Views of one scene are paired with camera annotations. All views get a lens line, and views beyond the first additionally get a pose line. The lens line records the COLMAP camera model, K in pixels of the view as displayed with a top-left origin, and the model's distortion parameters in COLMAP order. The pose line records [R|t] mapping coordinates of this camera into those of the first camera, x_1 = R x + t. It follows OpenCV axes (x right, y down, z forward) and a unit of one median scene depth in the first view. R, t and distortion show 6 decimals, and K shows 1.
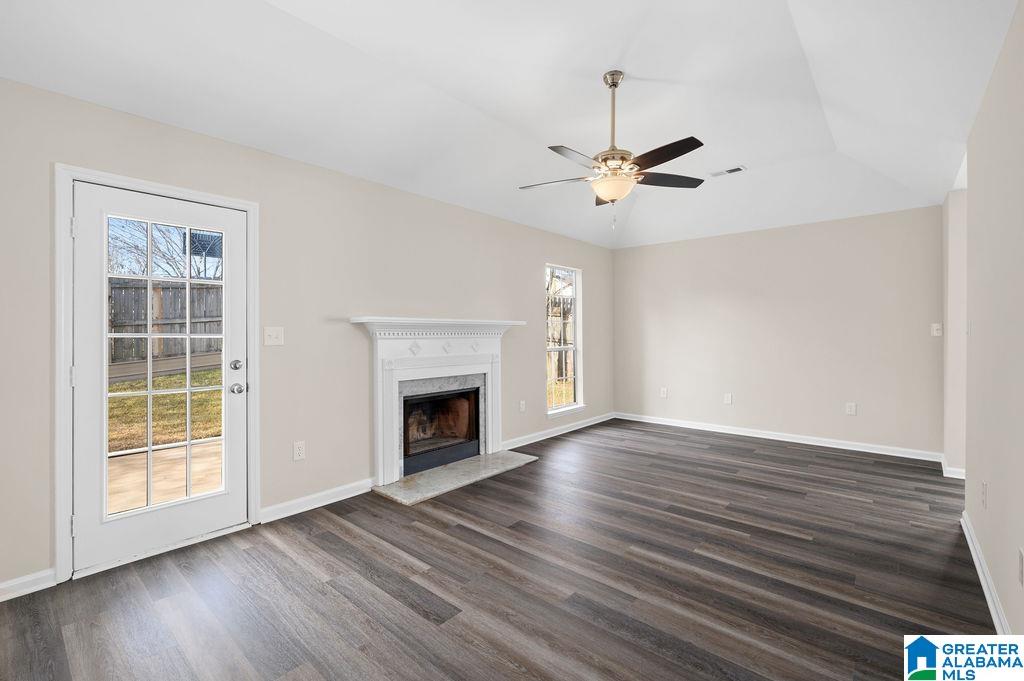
lens RADIAL K [[453.0, 0, 513.5], [0, 453.0, 334.1], [0, 0, 1]] dist [-0.000387, -0.000395]
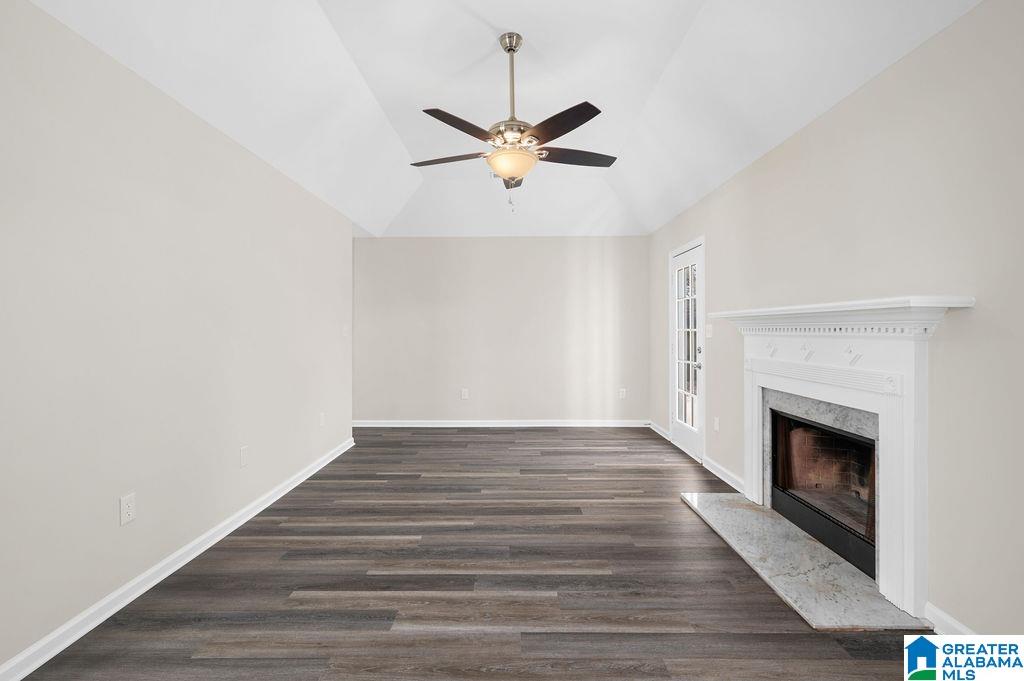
lens RADIAL K [[459.1, 0, 511.6], [0, 459.1, 327.9], [0, 0, 1]] dist [0.000872, -0.000153]
pose [[-0.762675, 0.000045, -0.646781, 0.801408], [0.003171, 0.999988, -0.003670, -0.003462], [0.646774, -0.004850, -0.762667, 1.682191]]
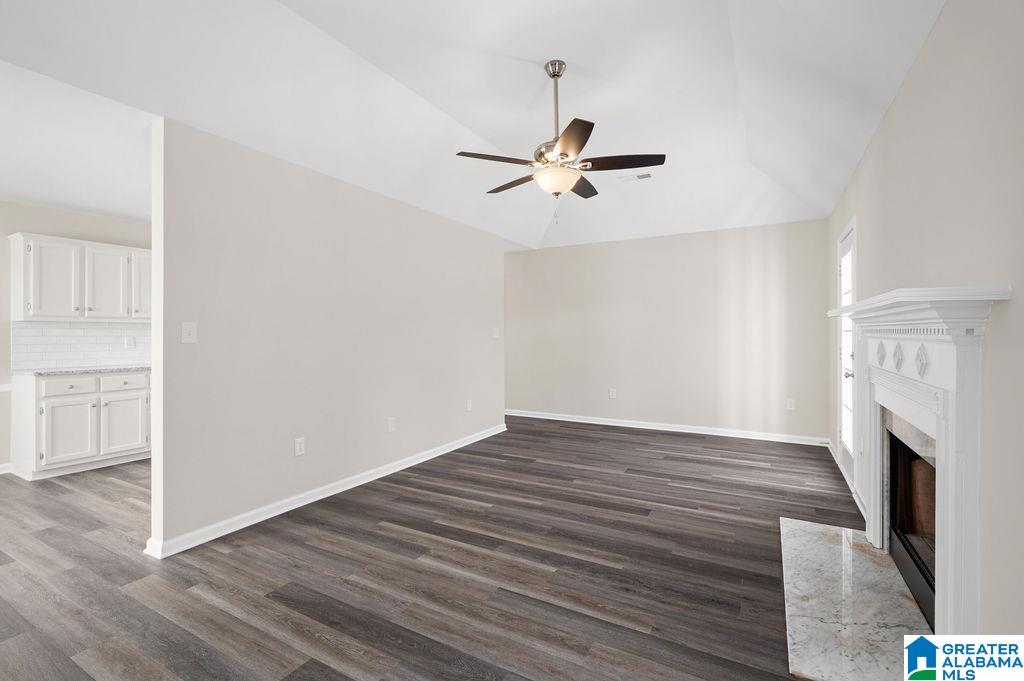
lens RADIAL K [[453.0, 0, 513.5], [0, 453.0, 334.1], [0, 0, 1]] dist [-0.000387, -0.000395]
pose [[-0.979464, 0.006066, -0.201528, 0.510322], [0.005248, 0.999976, 0.004594, -0.002459], [0.201551, 0.003442, -0.979472, 1.929492]]
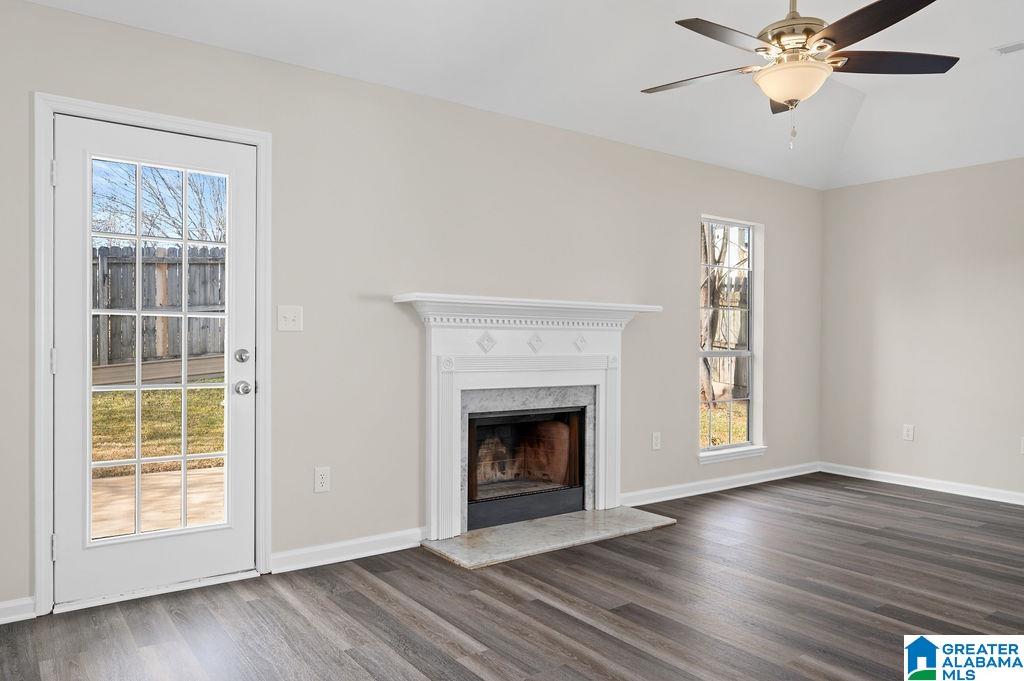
lens RADIAL K [[722.1, 0, 511.8], [0, 722.1, 354.8], [0, 0, 1]] dist [-0.001059, 0.000951]
pose [[0.975459, 0.018463, -0.219407, 0.069992], [-0.013875, 0.999652, 0.022435, 0.032187], [0.219744, -0.018840, 0.975376, -0.047475]]
